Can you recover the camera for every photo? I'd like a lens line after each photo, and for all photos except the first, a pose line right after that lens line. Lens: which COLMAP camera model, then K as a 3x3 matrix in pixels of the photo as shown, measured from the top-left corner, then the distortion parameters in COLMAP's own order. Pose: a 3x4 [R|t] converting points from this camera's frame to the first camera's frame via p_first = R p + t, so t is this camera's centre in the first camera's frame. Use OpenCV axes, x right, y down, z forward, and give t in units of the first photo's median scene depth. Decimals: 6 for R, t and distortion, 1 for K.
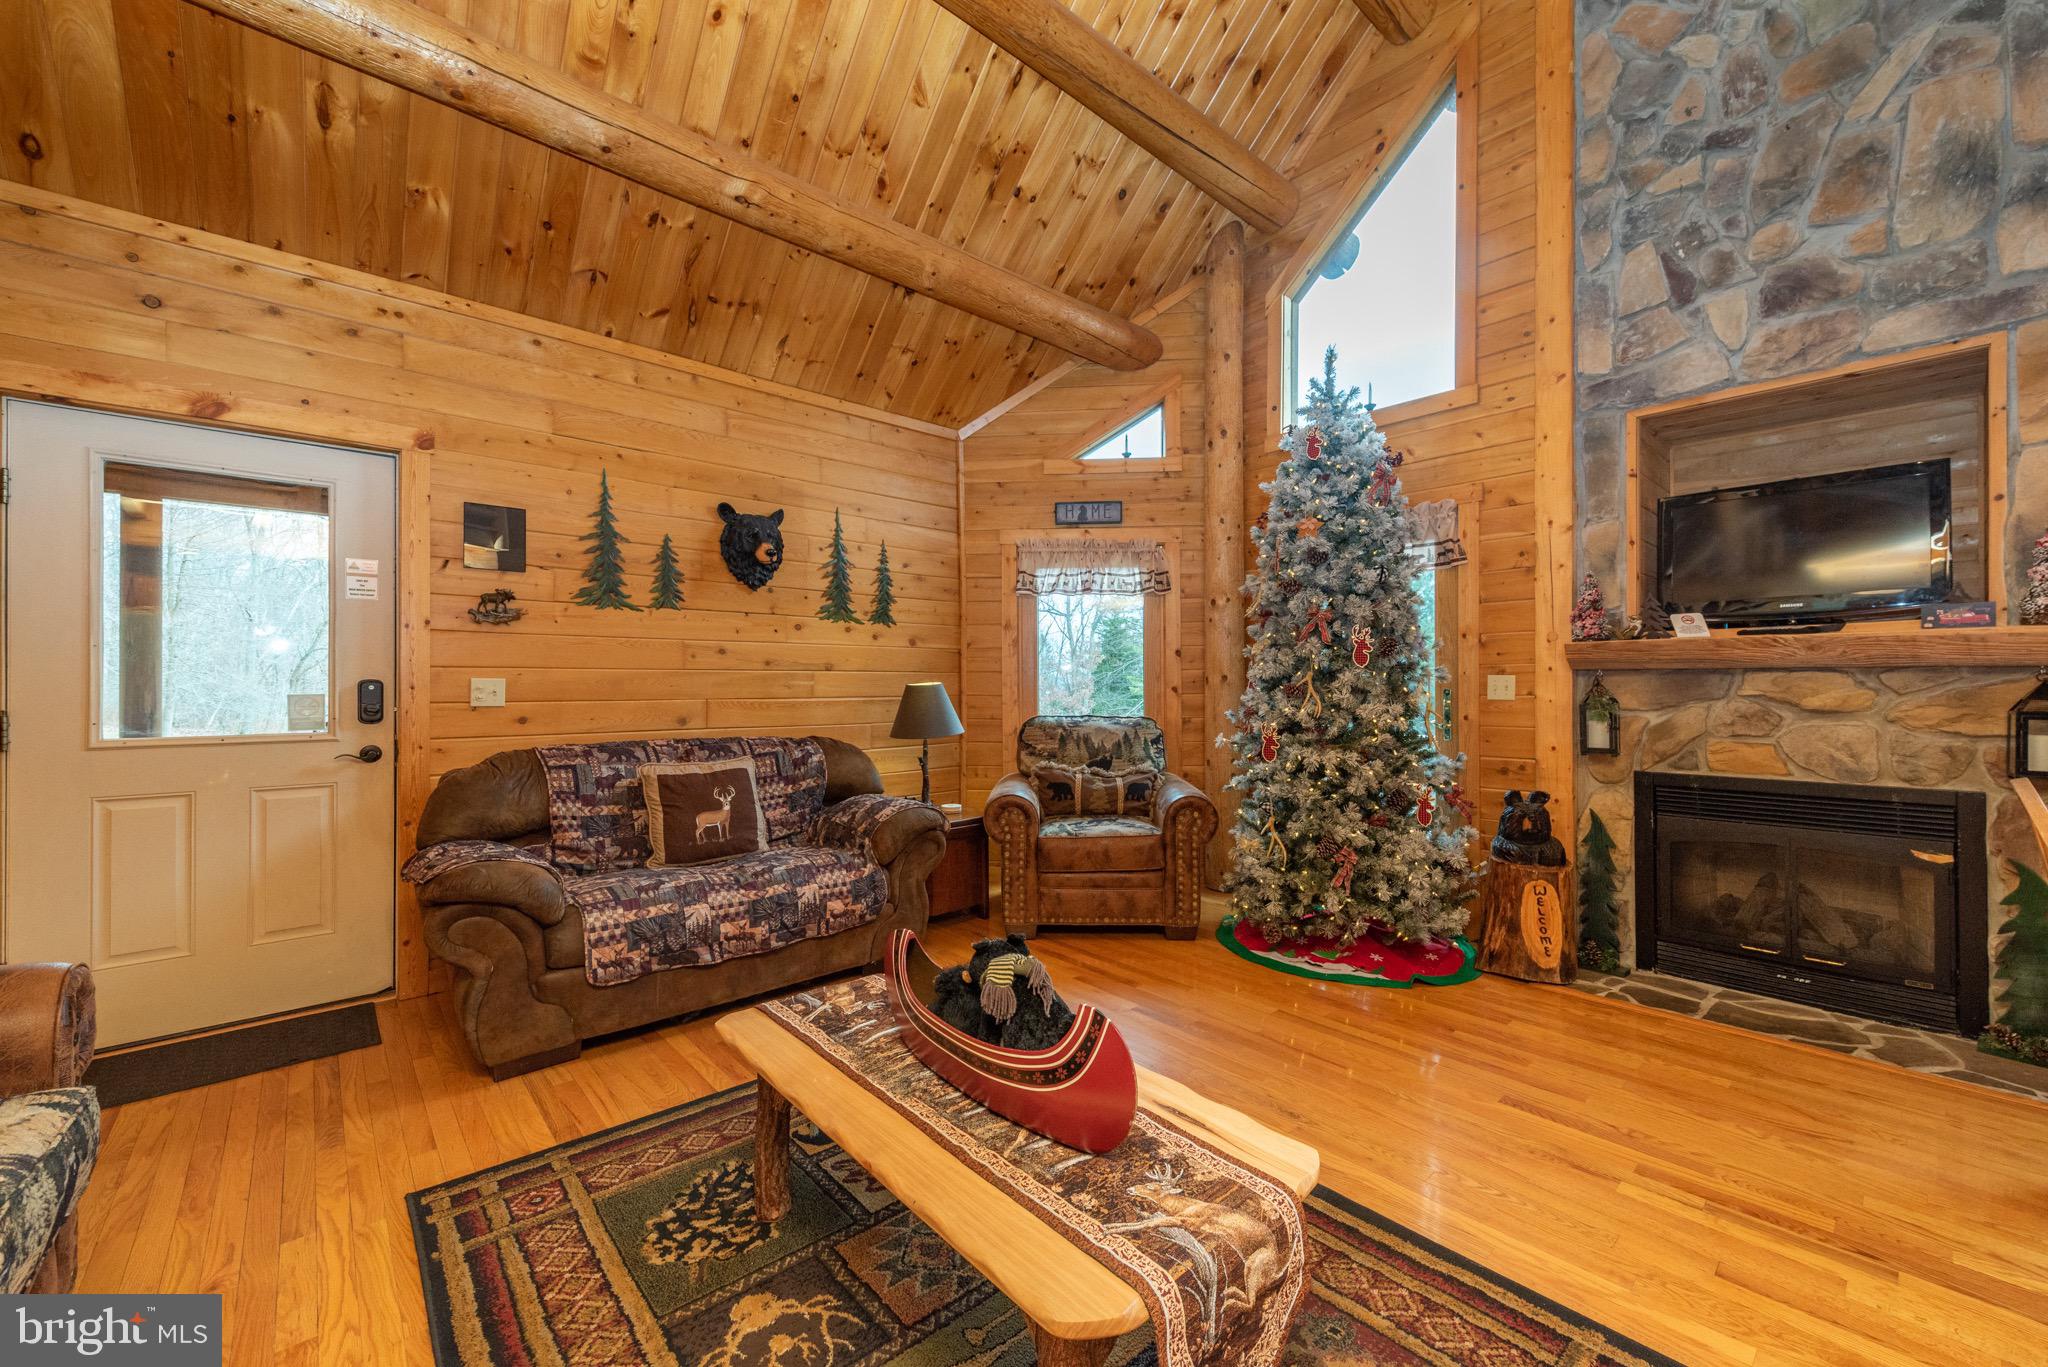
lens RADIAL K [[804.6, 0, 1024.0], [0, 804.6, 683.5], [0, 0, 1]] dist [0.002594, 0.000430]
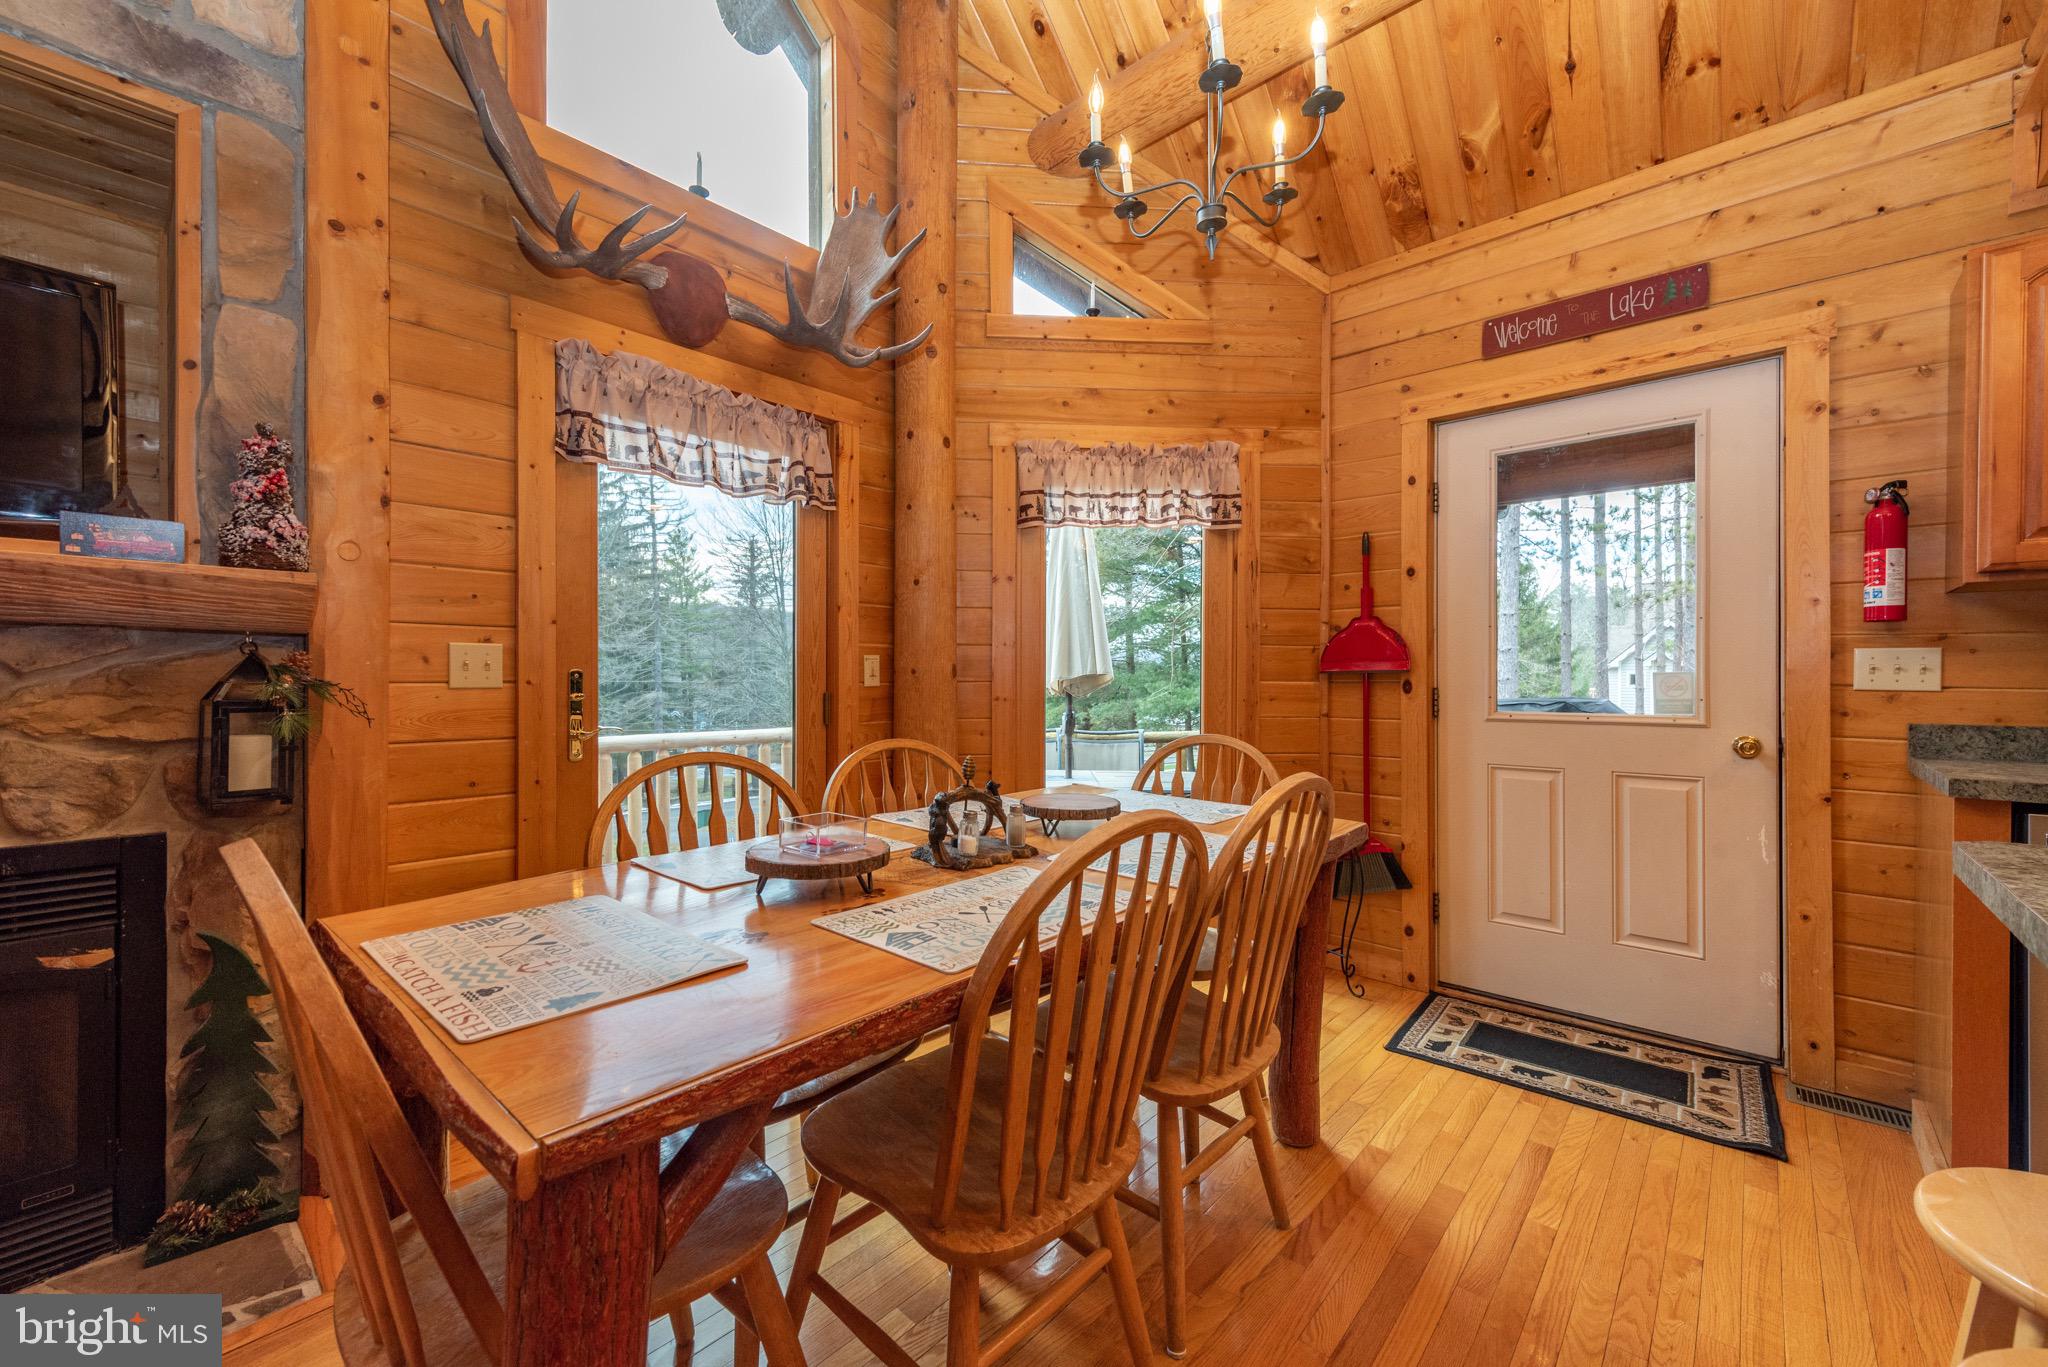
lens RADIAL K [[804.6, 0, 1024.0], [0, 804.6, 683.5], [0, 0, 1]] dist [0.002594, 0.000430]
pose [[-0.112980, -0.001637, 0.993596, 0.501376], [-0.011592, 0.999933, 0.000330, 0.012432], [-0.993530, -0.011481, -0.112992, 0.418319]]
